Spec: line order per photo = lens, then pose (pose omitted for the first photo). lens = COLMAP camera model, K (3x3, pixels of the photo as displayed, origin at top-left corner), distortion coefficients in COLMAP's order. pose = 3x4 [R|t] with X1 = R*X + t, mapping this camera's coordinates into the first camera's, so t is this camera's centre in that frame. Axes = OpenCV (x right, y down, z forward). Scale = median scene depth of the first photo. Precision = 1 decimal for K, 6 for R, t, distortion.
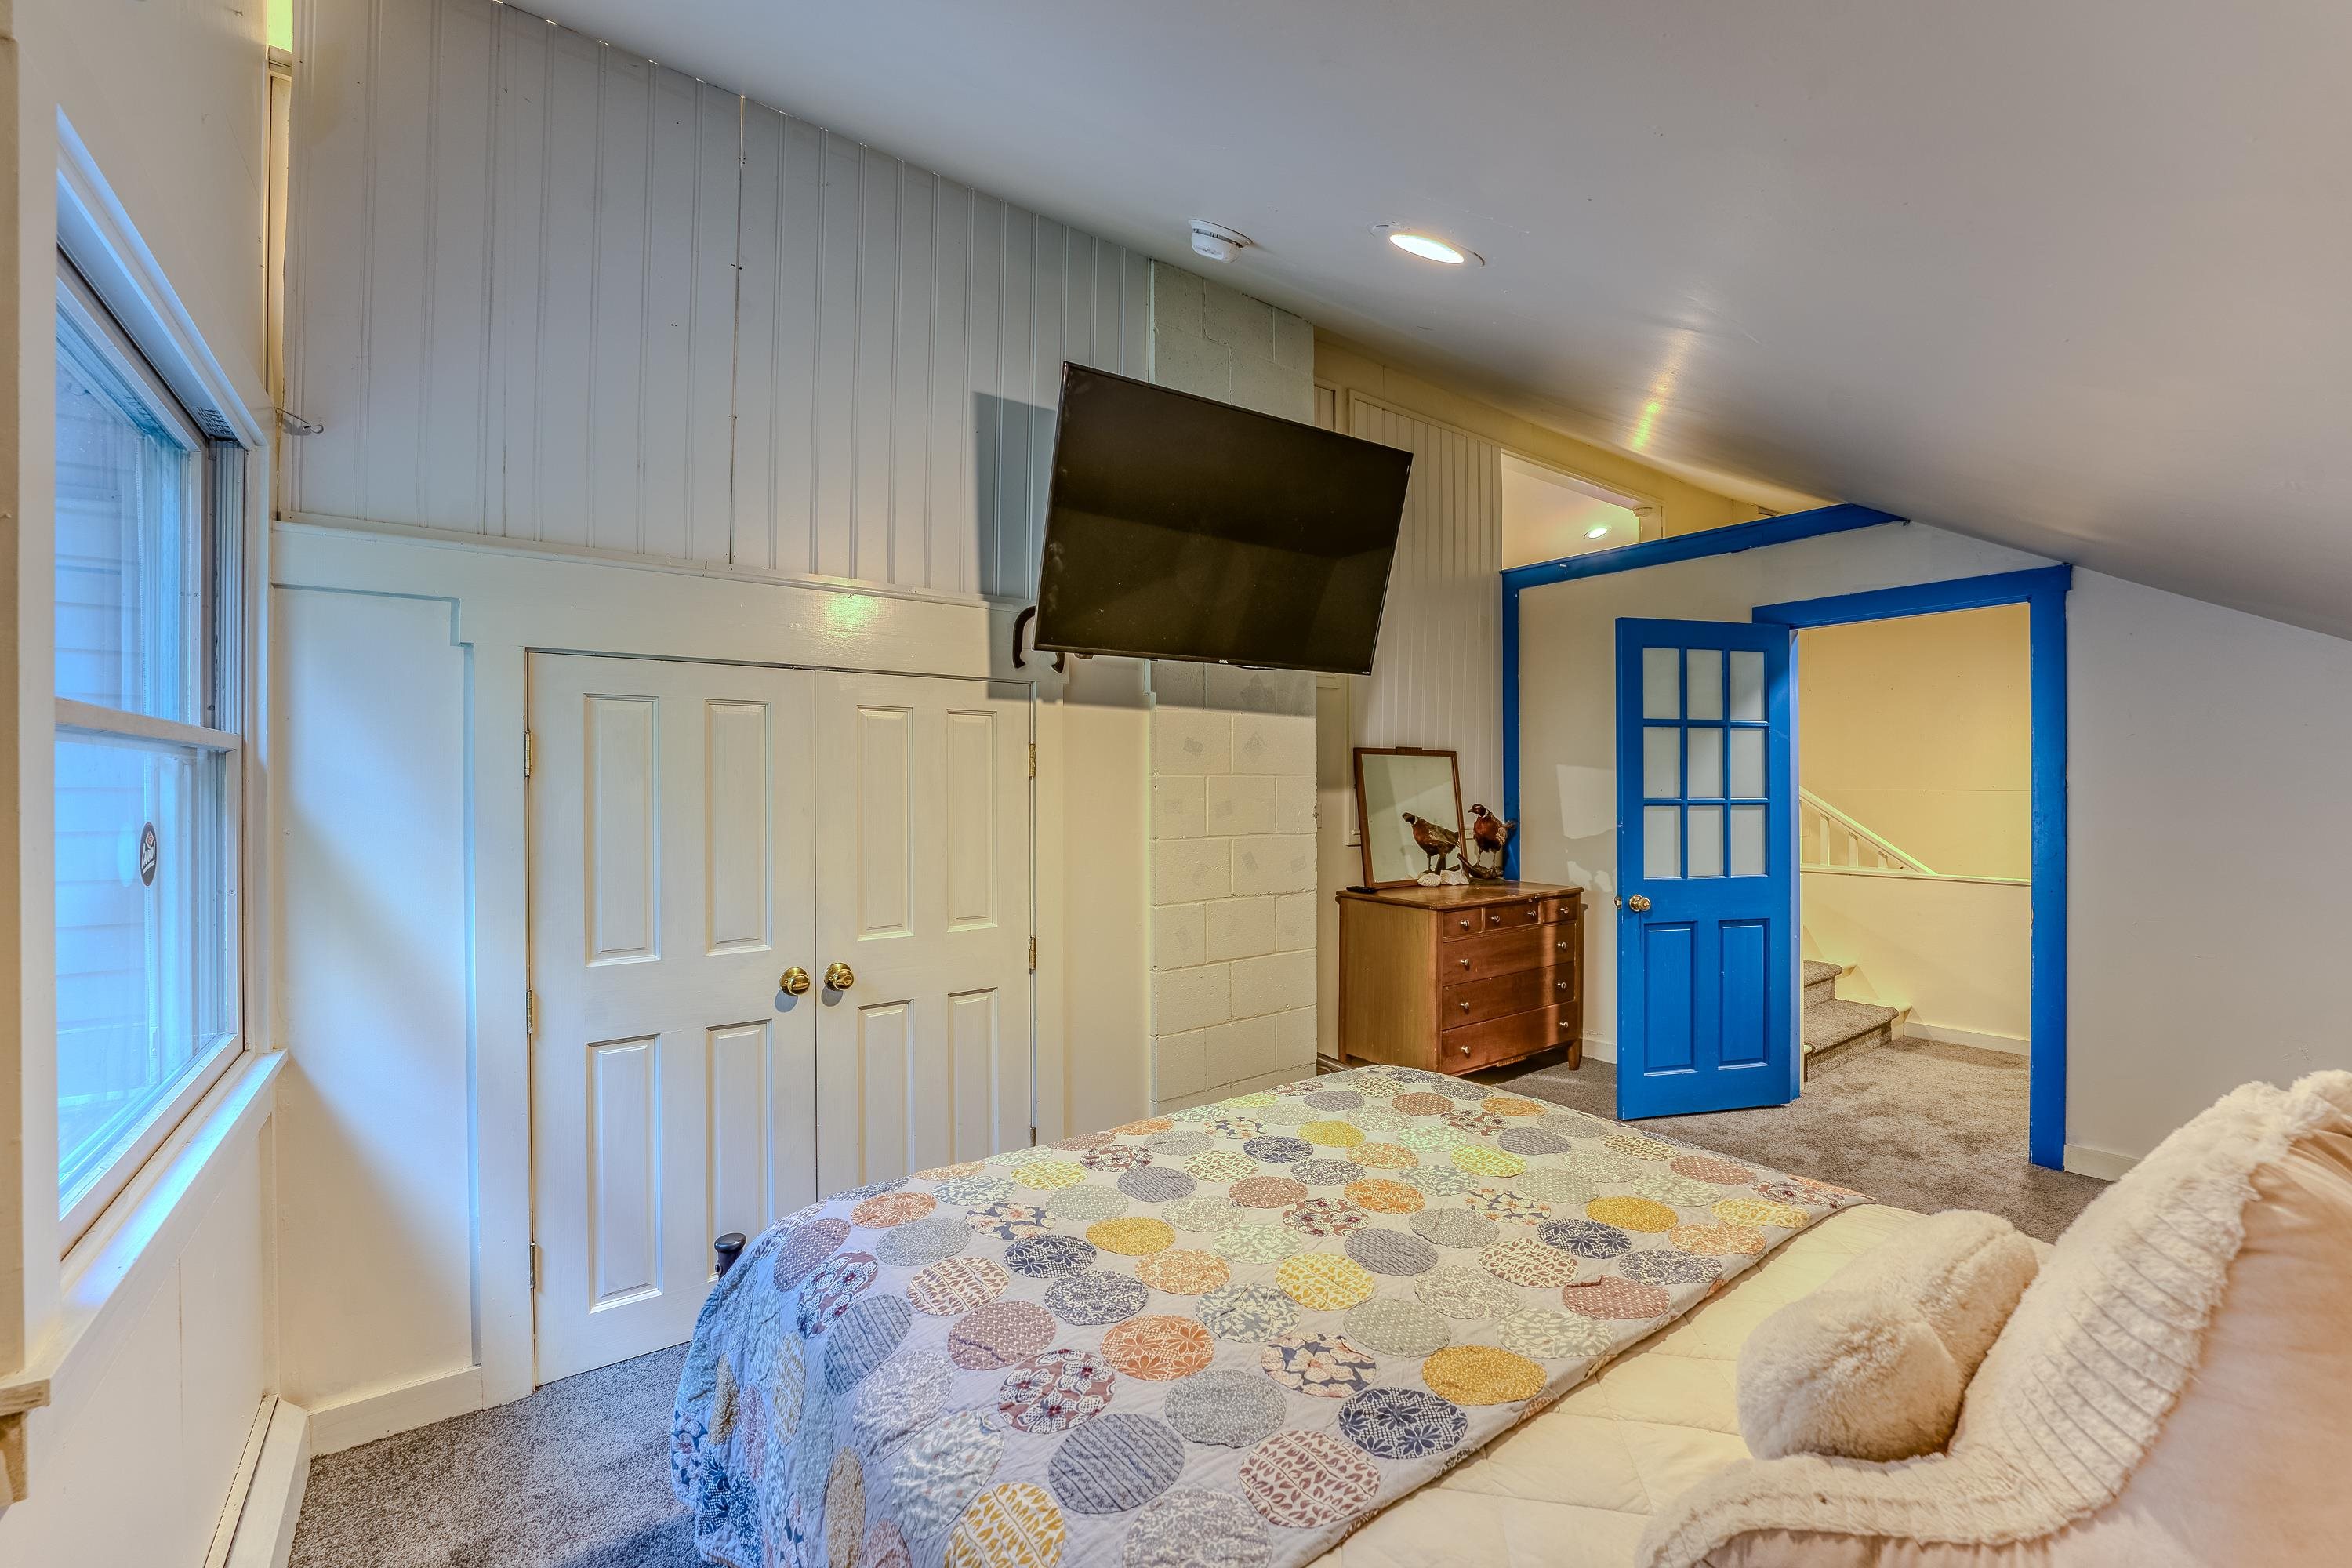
lens RADIAL K [[973.1, 0, 1173.1], [0, 973.1, 755.8], [0, 0, 1]] dist [-0.001273, -0.000102]
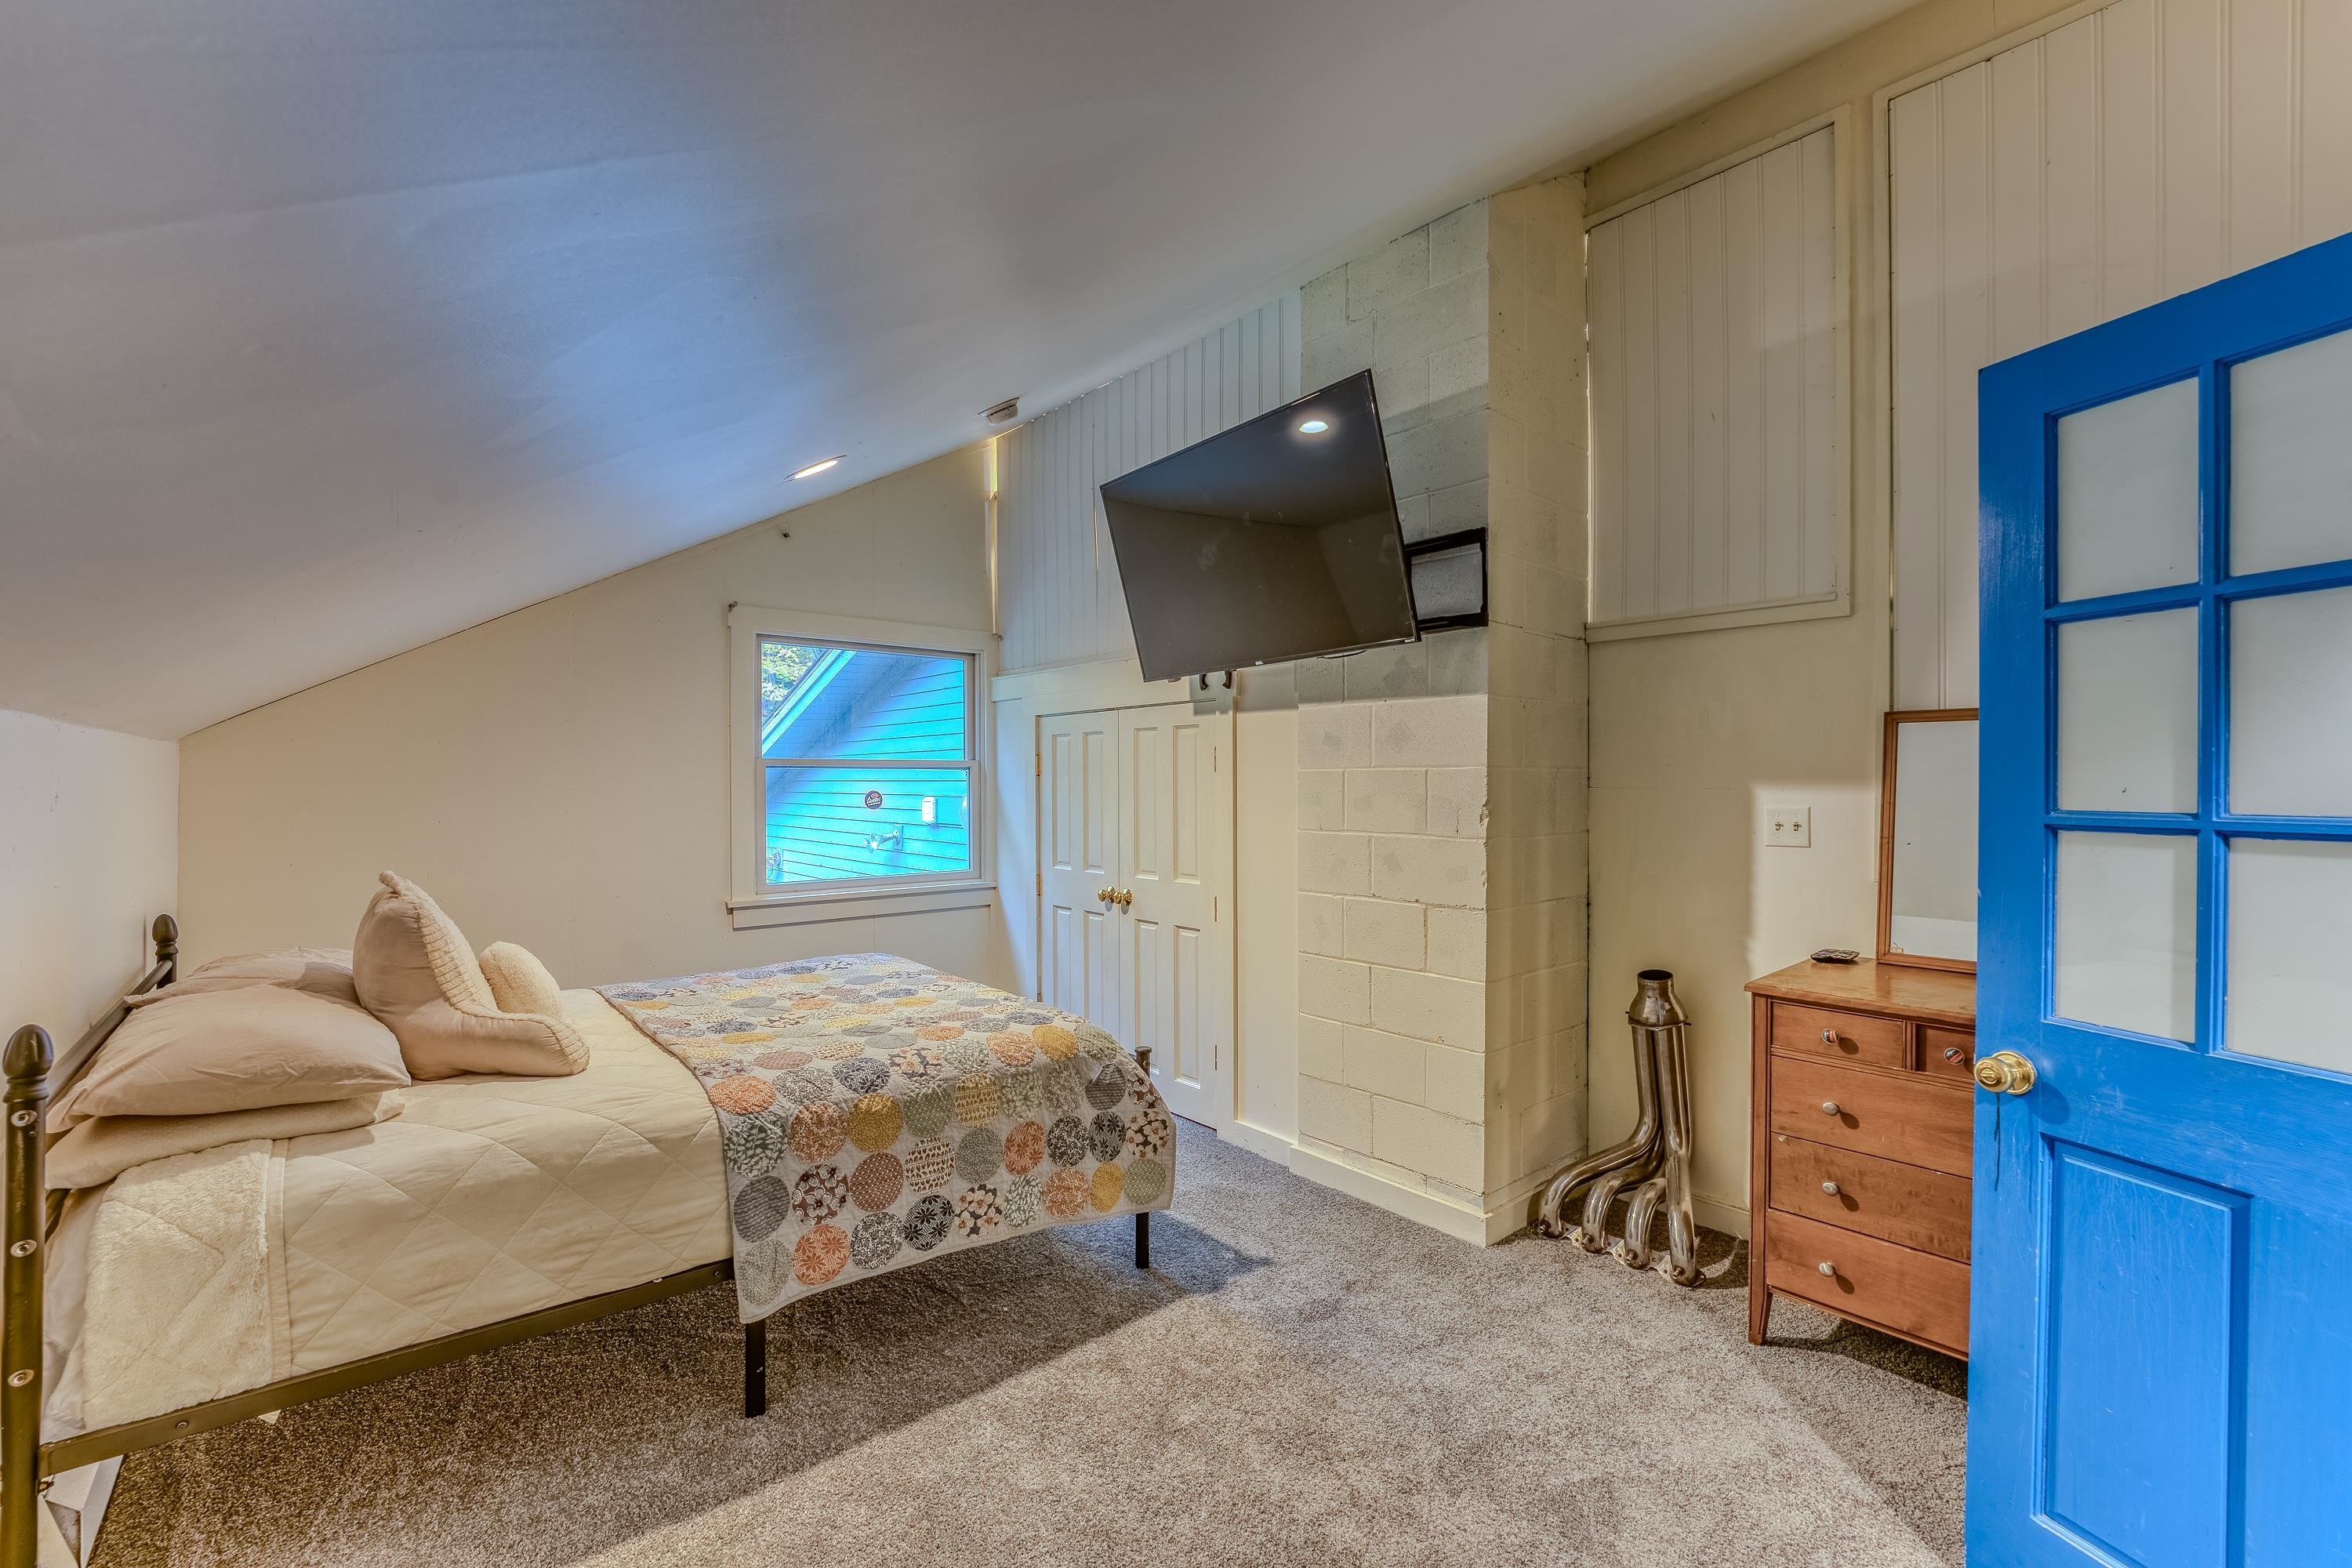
lens RADIAL K [[995.3, 0, 1215.1], [0, 995.3, 784.9], [0, 0, 1]] dist [-0.012440, -0.000308]
pose [[0.095972, 0.004045, -0.995376, 0.992957], [0.030946, 0.999496, 0.007046, 0.024320], [0.994903, -0.031479, 0.095798, 0.744059]]
